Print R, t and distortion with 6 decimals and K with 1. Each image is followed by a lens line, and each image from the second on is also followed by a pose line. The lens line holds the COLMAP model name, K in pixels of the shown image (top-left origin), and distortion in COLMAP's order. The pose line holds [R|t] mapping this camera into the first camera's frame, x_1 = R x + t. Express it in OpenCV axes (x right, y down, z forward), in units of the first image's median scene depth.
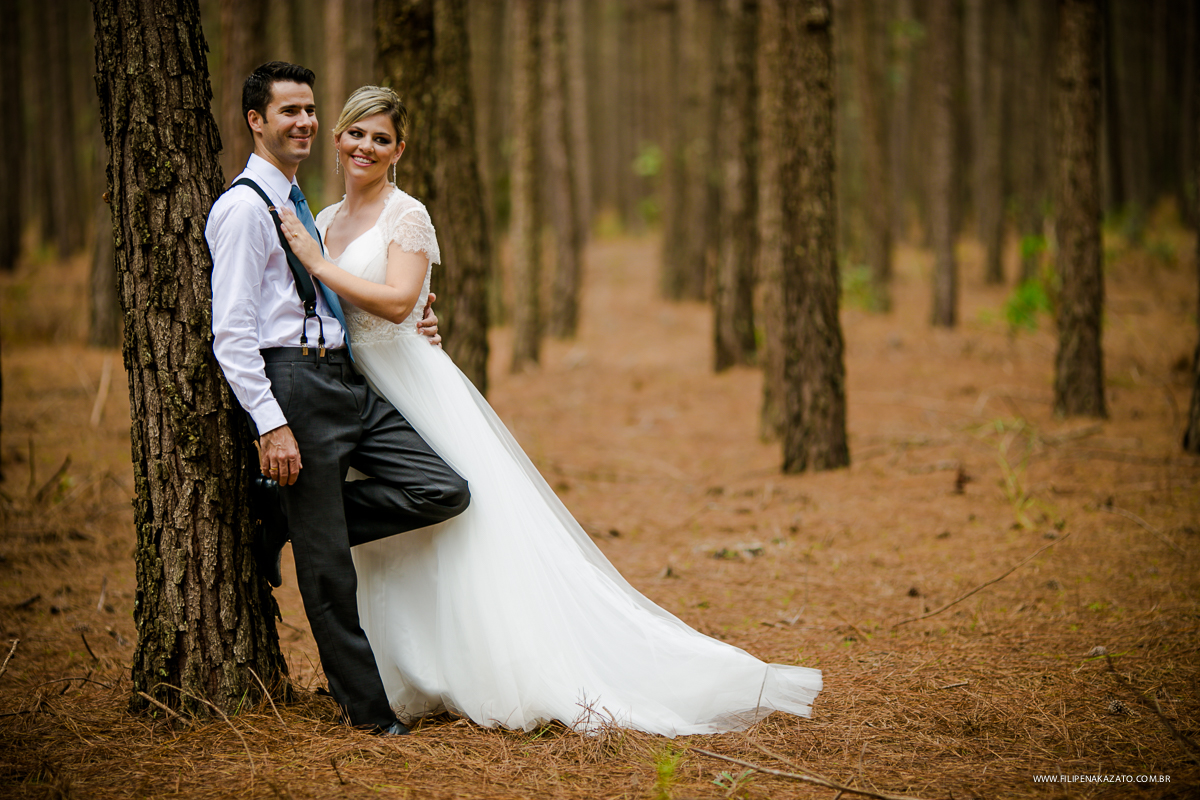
lens RADIAL K [[4612.3, 0, 605.2], [0, 4612.3, 399.7], [0, 0, 1]] dist [0.270324, 0.000000]
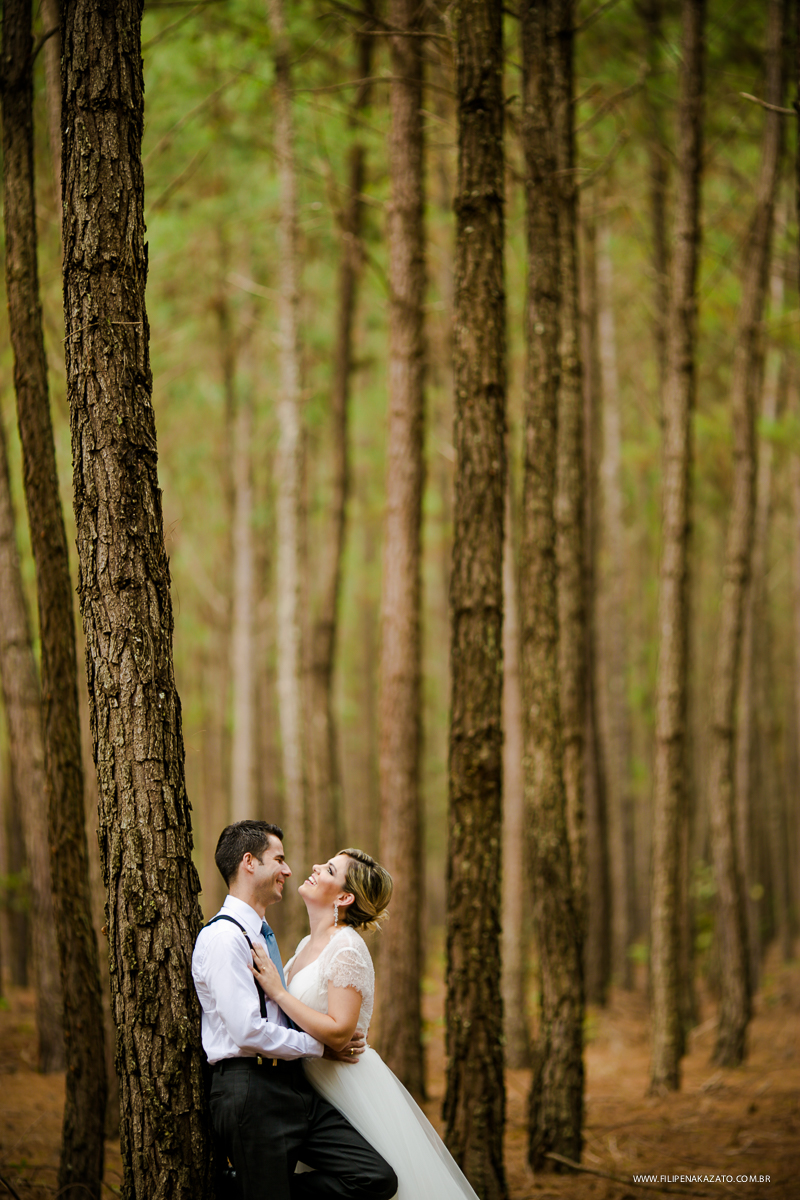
lens RADIAL K [[4612.3, 0, 408.1], [0, 4612.3, 596.7], [0, 0, 1]] dist [0.270324, 0.000000]
pose [[0.994039, 0.002761, -0.108992, 0.101729], [-0.015253, 0.993370, -0.113944, 0.005798], [0.107955, 0.114928, 0.987490, -0.188031]]
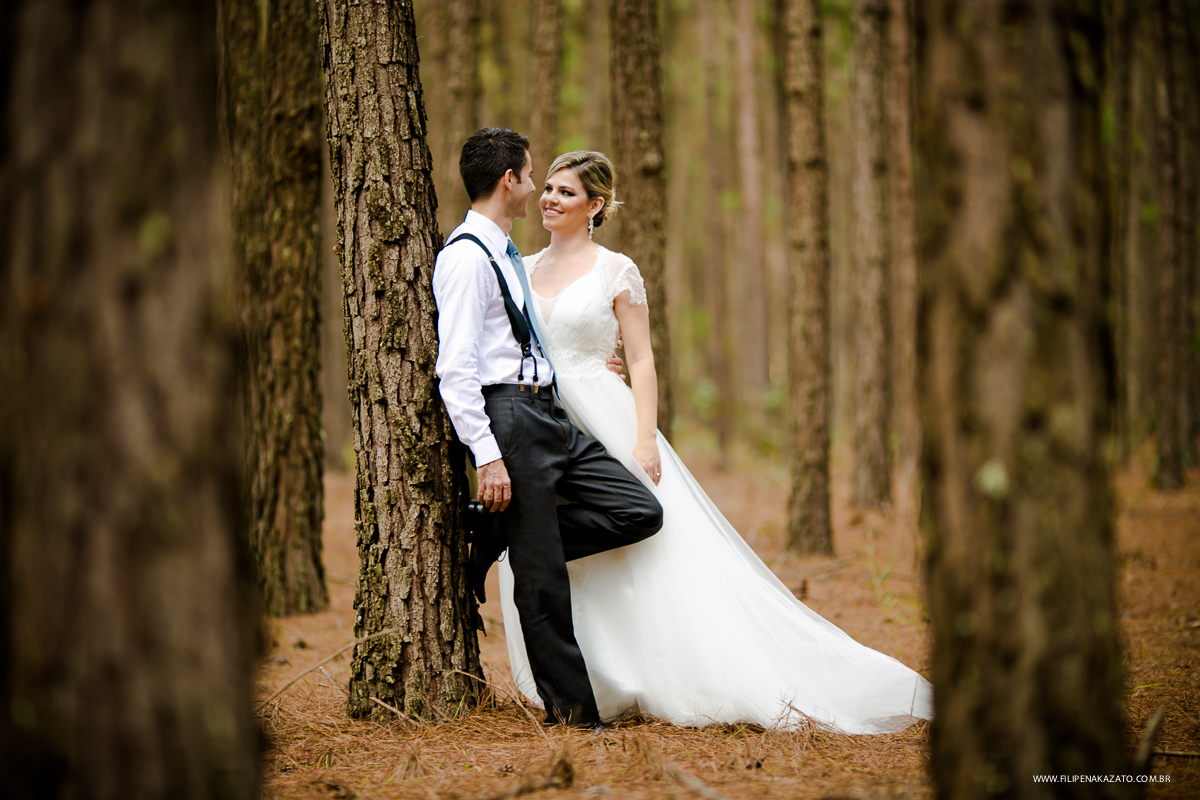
lens RADIAL K [[4612.3, 0, 641.1], [0, 4612.3, 411.3], [0, 0, 1]] dist [0.270324, 0.000000]
pose [[0.988503, 0.003928, 0.151147, -0.203384], [0.003889, 0.998671, -0.051390, 0.052022], [-0.151148, 0.051387, 0.987175, -0.098454]]
